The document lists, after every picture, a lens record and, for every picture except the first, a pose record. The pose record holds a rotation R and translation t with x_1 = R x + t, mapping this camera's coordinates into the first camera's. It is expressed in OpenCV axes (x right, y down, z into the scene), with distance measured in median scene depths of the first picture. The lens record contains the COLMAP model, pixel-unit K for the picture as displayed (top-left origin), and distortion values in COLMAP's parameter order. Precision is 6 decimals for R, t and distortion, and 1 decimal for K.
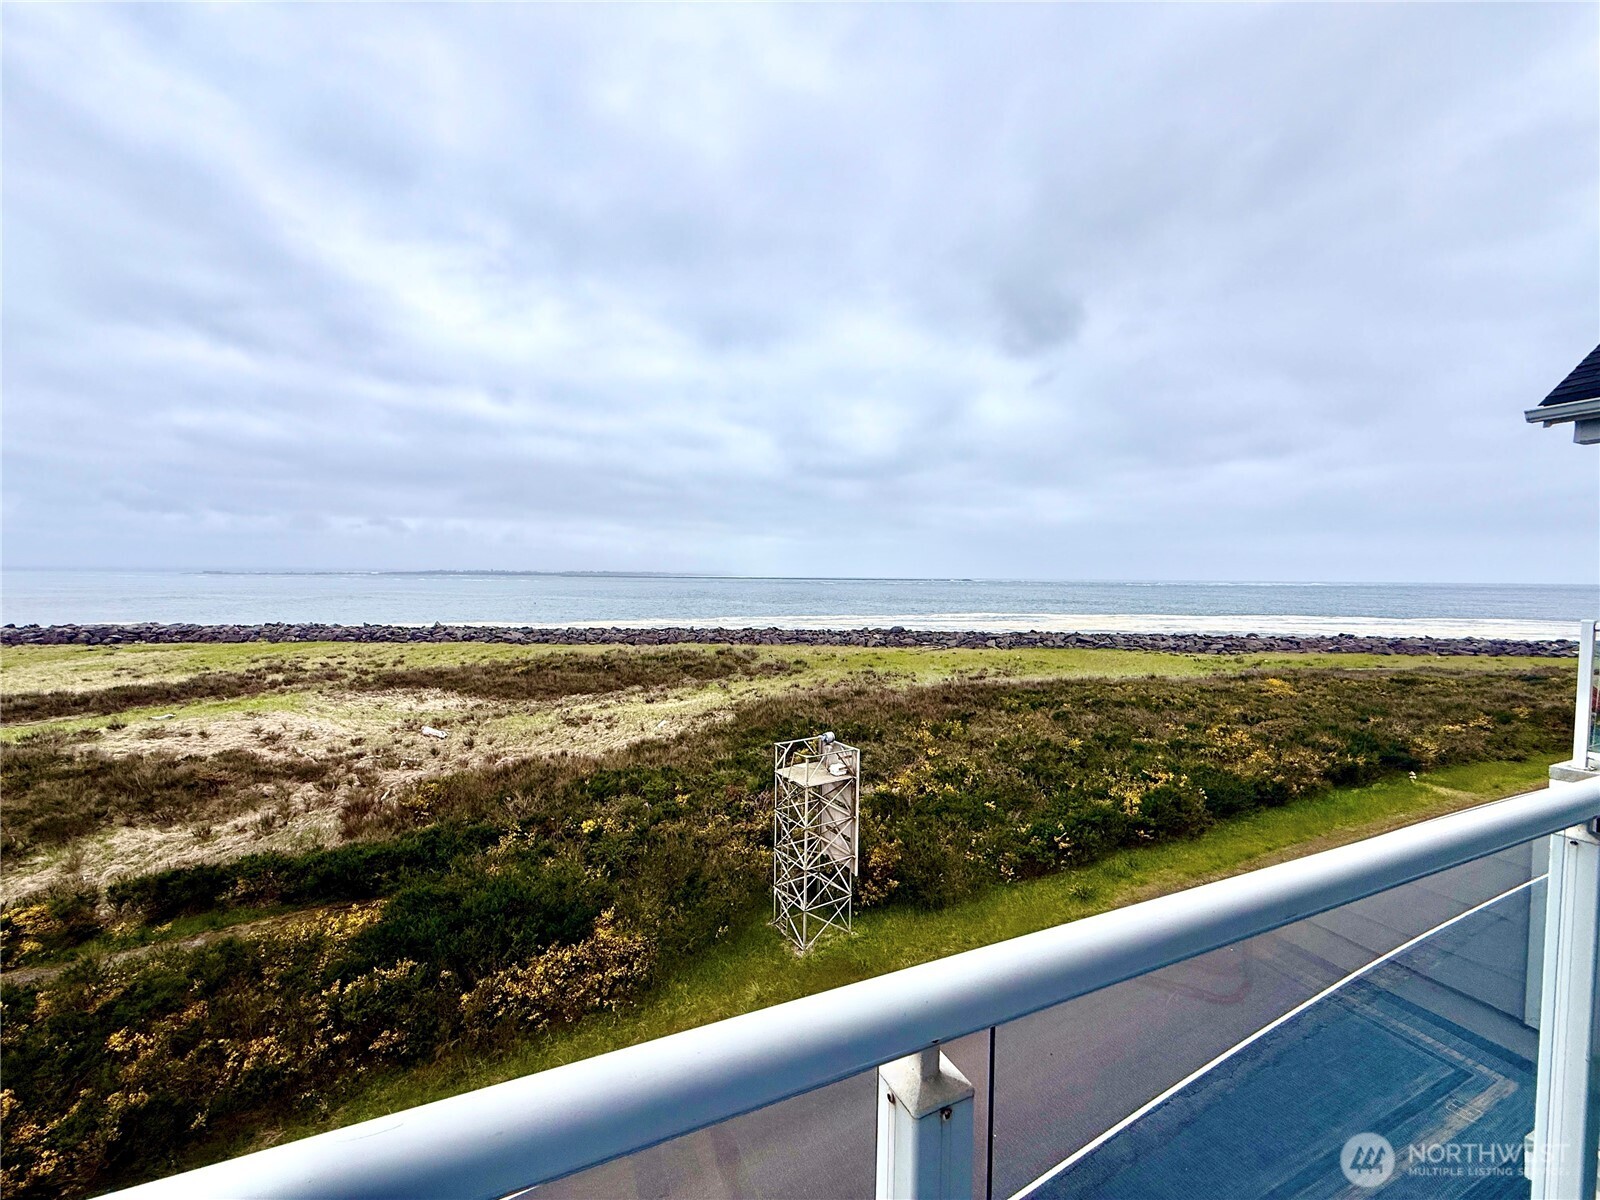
lens RADIAL K [[636.6, 0, 796.9], [0, 636.6, 601.1], [0, 0, 1]] dist [0.000265, 0.000061]
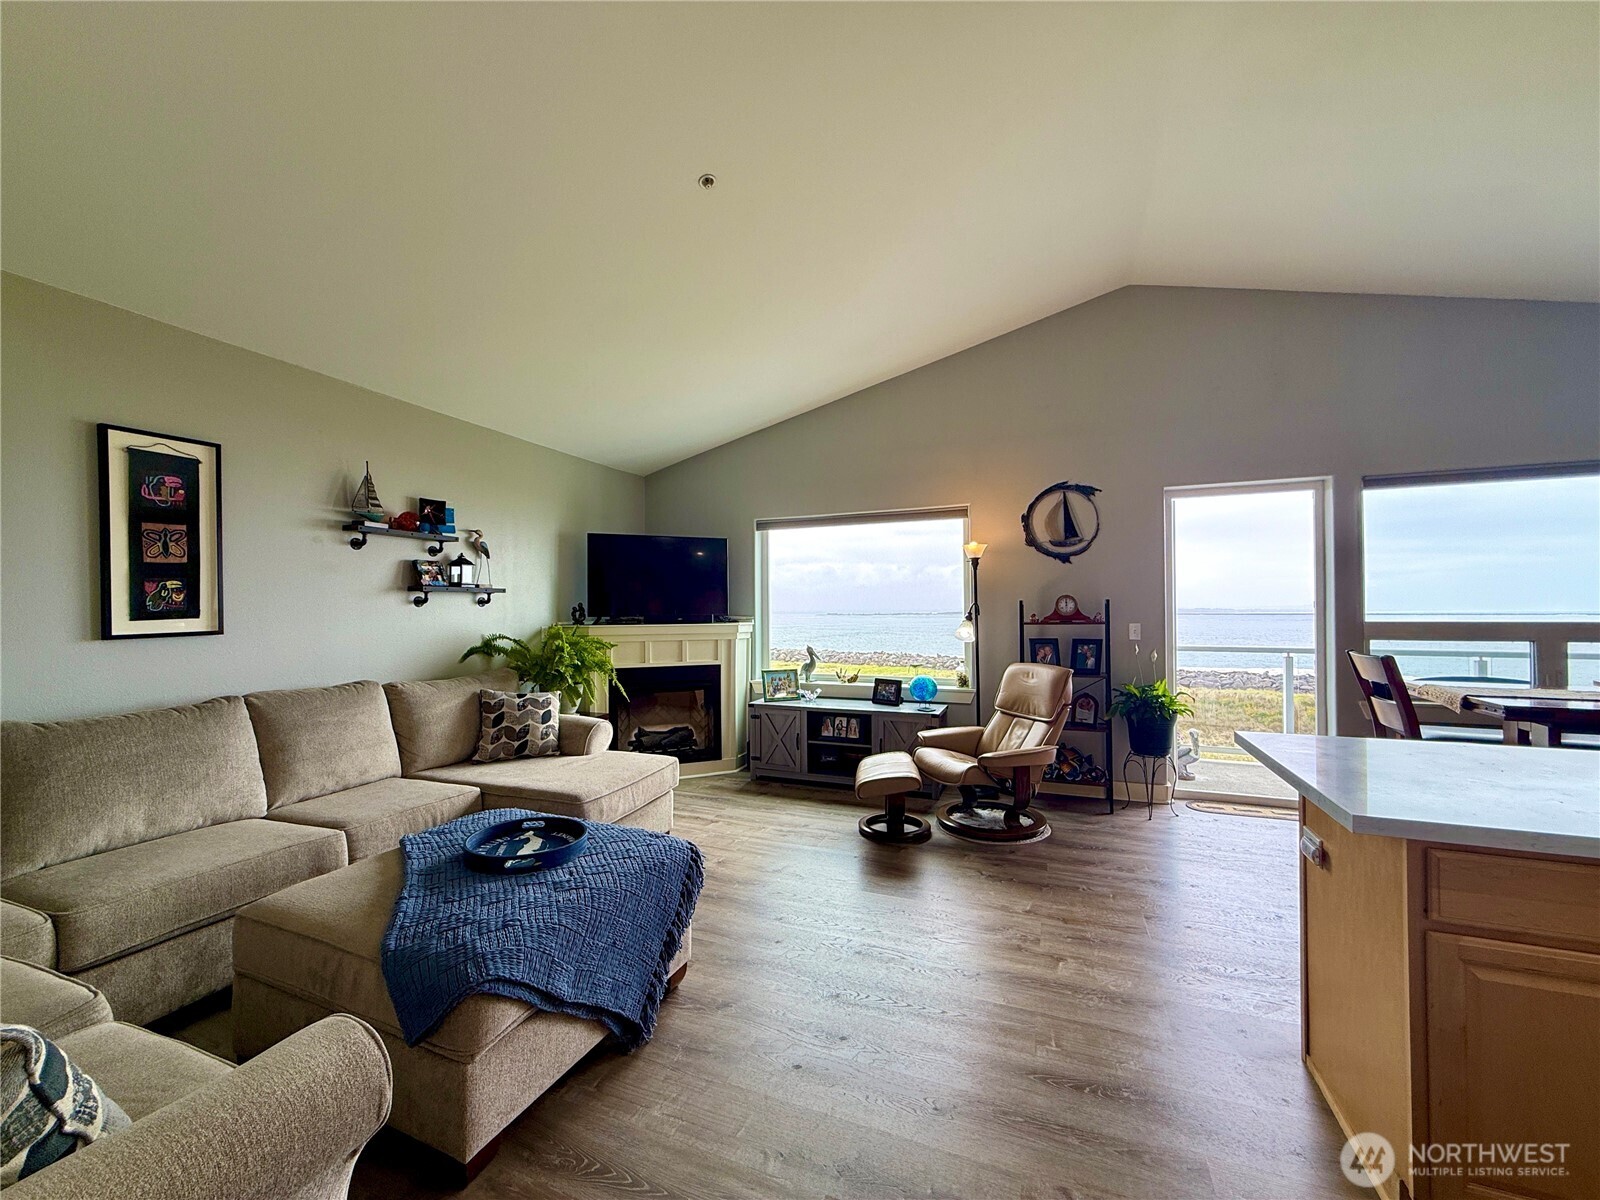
lens RADIAL K [[636.6, 0, 796.0], [0, 636.6, 601.9], [0, 0, 1]] dist [0.000265, 0.000061]
pose [[0.697845, -0.023353, -0.715868, 0.023712], [-0.018946, 0.998517, -0.051042, 0.005865], [0.715998, 0.049182, 0.696368, -0.140248]]
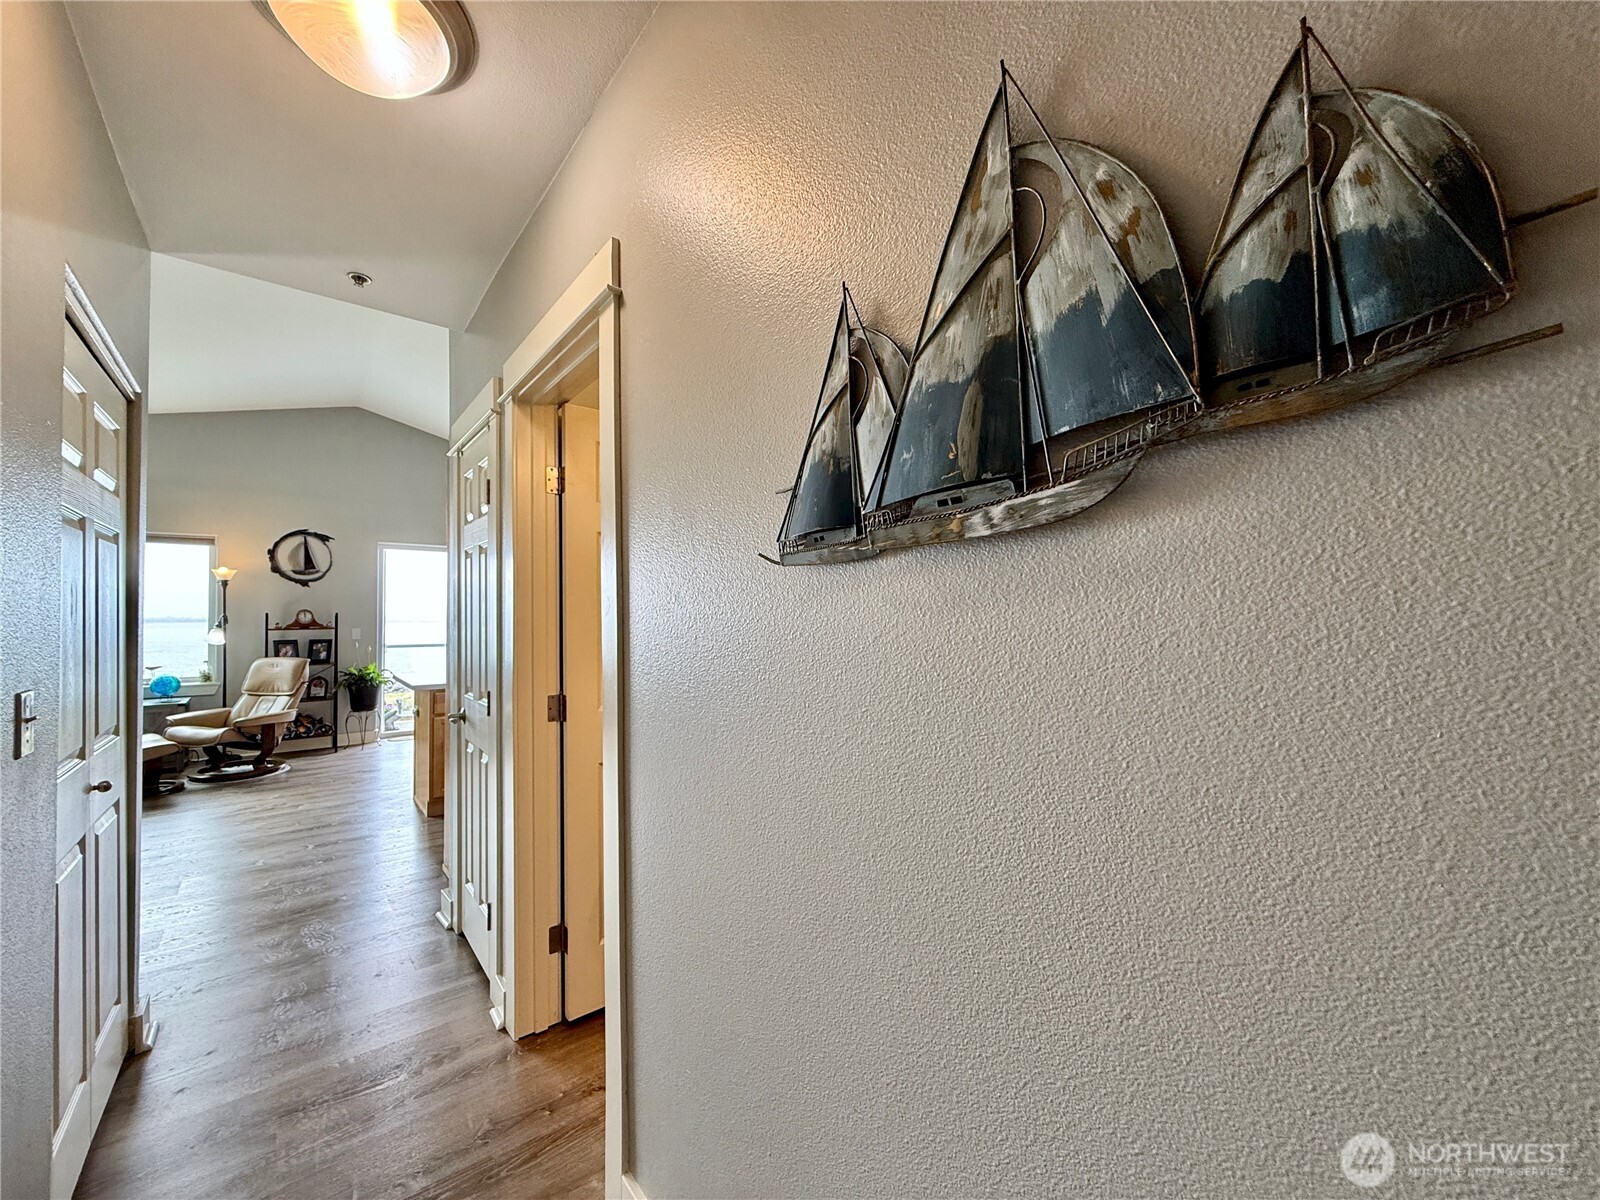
lens RADIAL K [[636.6, 0, 795.7], [0, 636.6, 603.3], [0, 0, 1]] dist [0.000265, 0.000061]
pose [[0.964122, -0.008475, 0.265325, 0.048688], [0.025374, 0.997856, -0.060329, 0.008783], [-0.264245, 0.064897, 0.962270, -0.203429]]
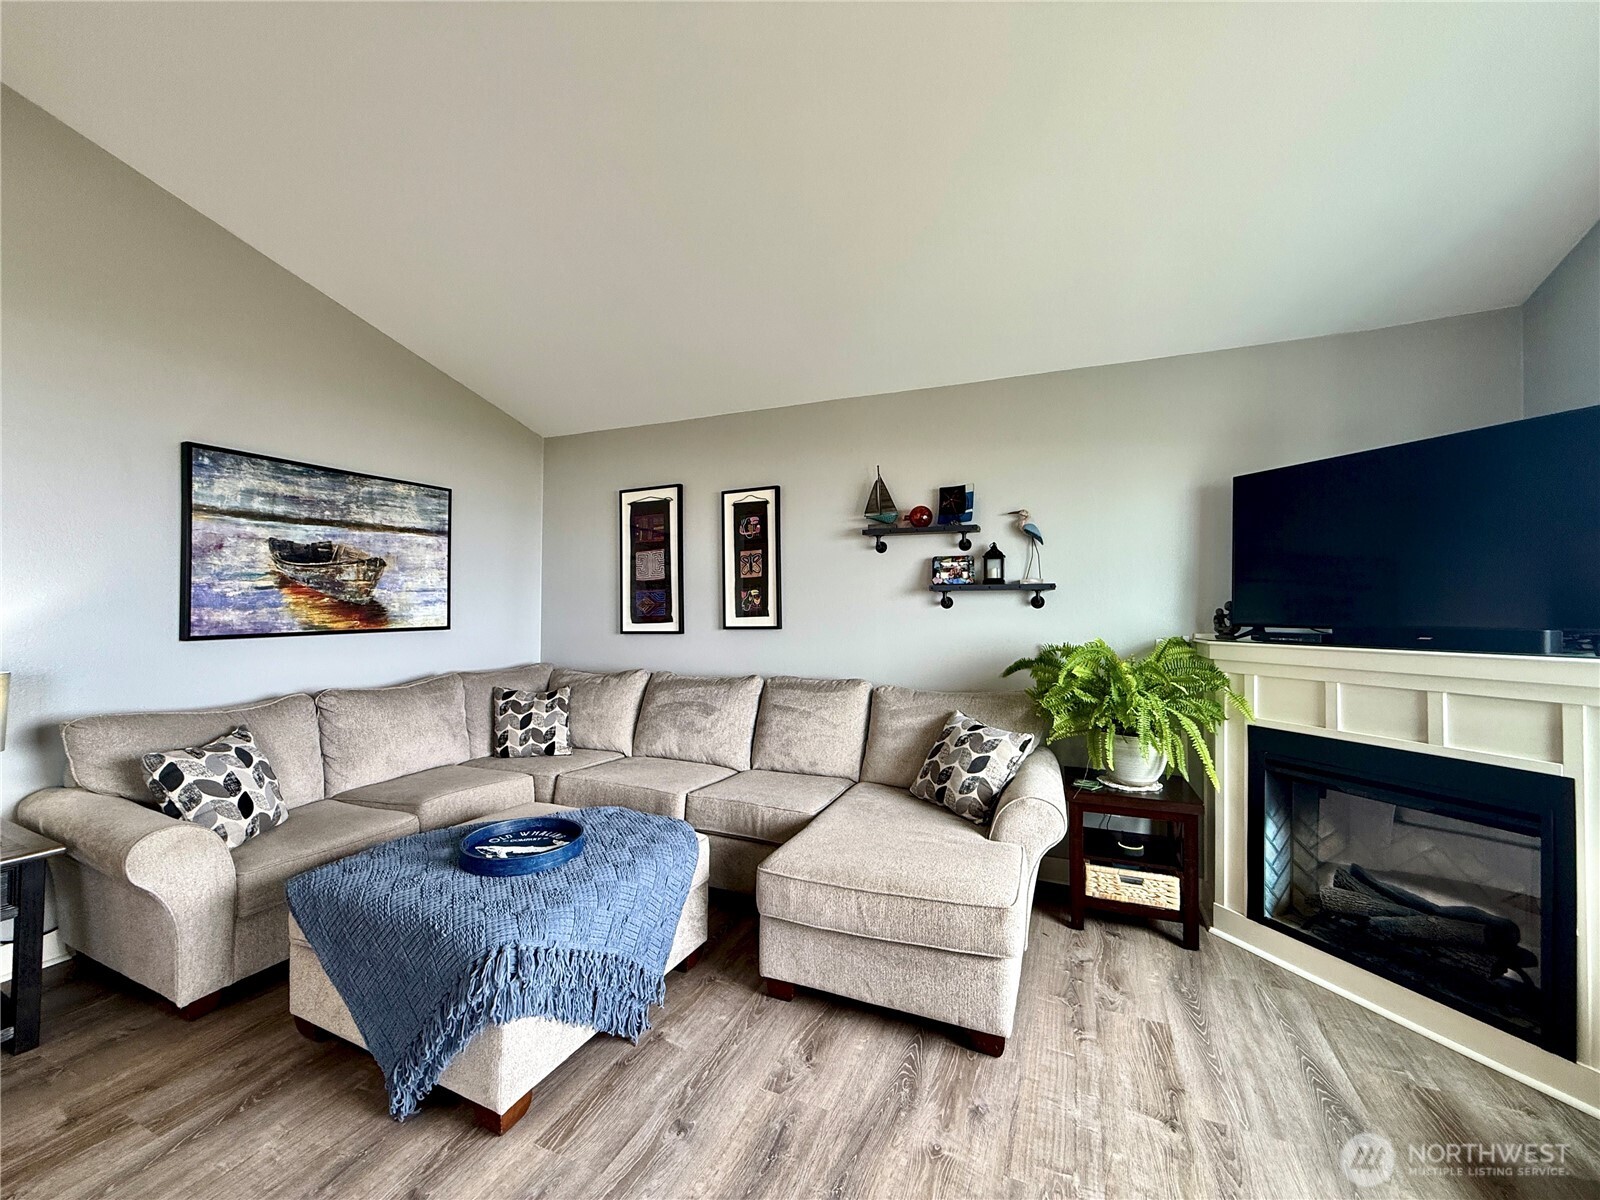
lens RADIAL K [[636.6, 0, 796.3], [0, 636.6, 604.6], [0, 0, 1]] dist [0.000265, 0.000061]
pose [[-0.734772, -0.024372, -0.677876, -0.005479], [-0.044528, 0.998932, 0.012350, 0.002707], [0.676851, 0.039259, -0.735072, -0.076381]]
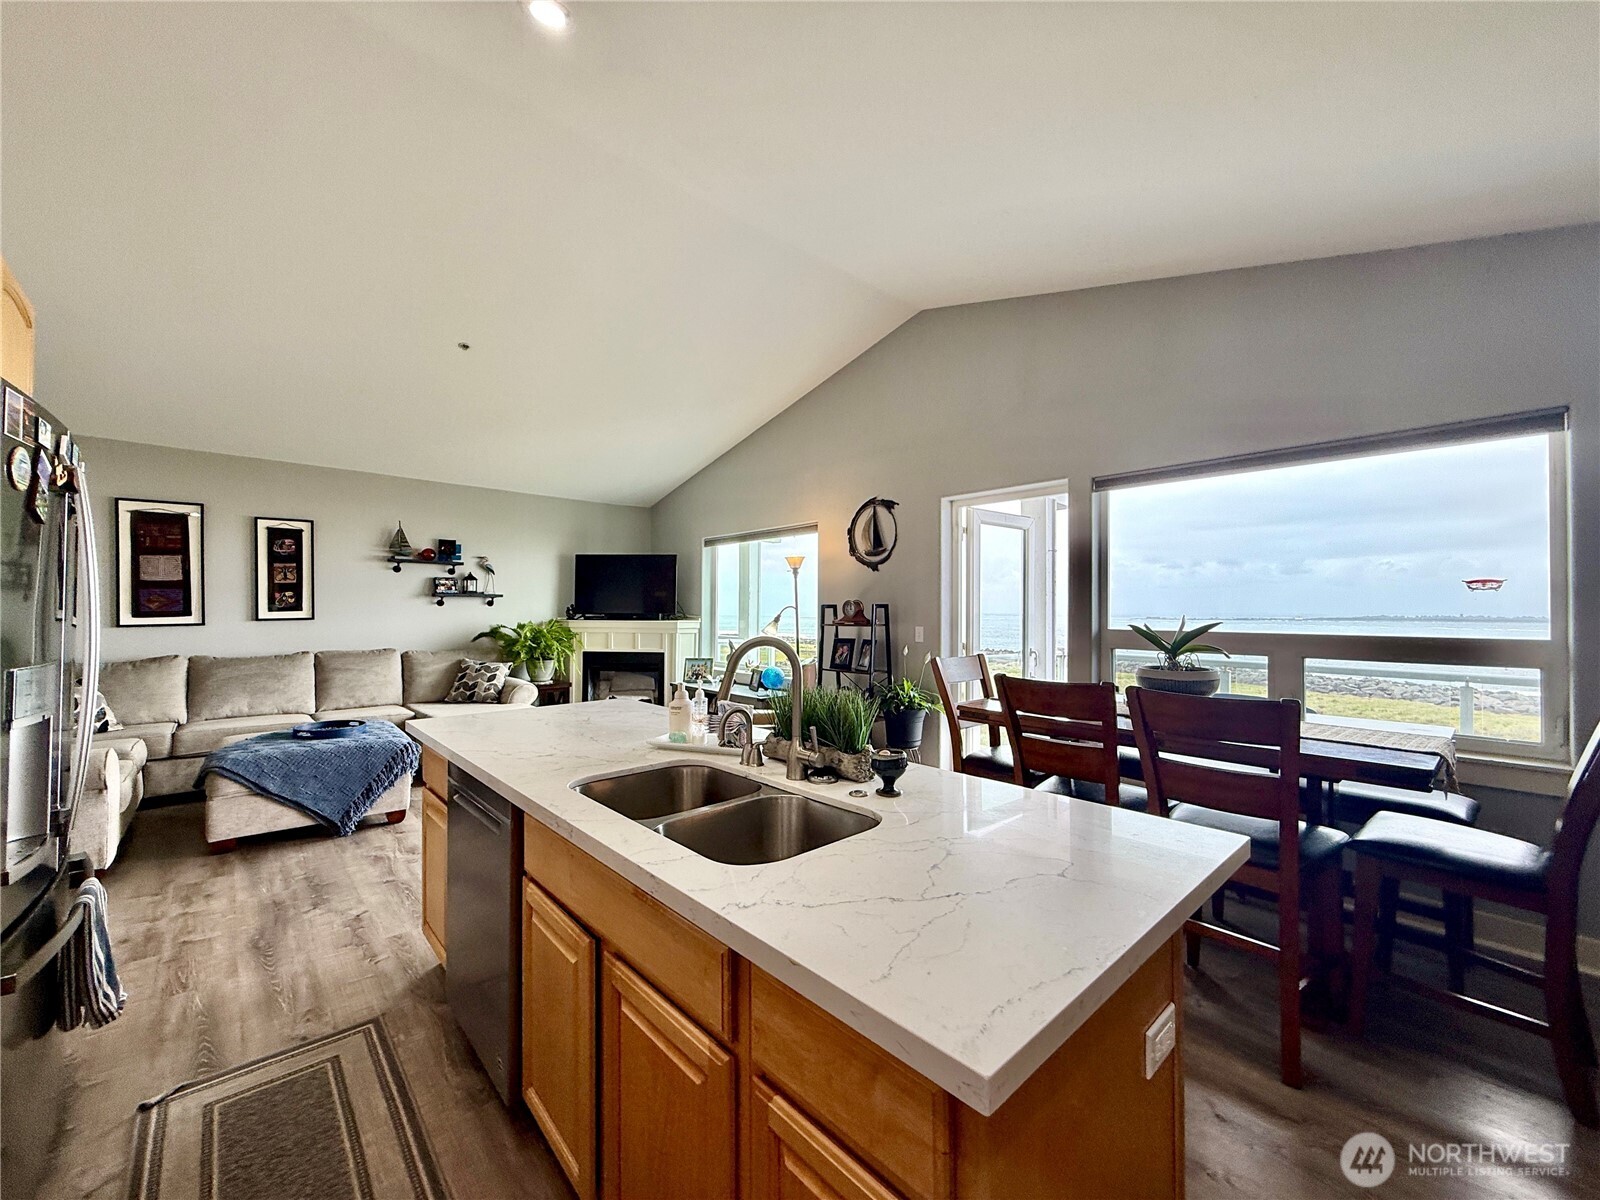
lens RADIAL K [[636.6, 0, 796.8], [0, 636.6, 603.5], [0, 0, 1]] dist [0.000265, 0.000061]
pose [[0.312644, -0.019529, -0.949670, 0.080321], [-0.044891, 0.998368, -0.035309, 0.004058], [0.948809, 0.053671, 0.311257, -0.089323]]
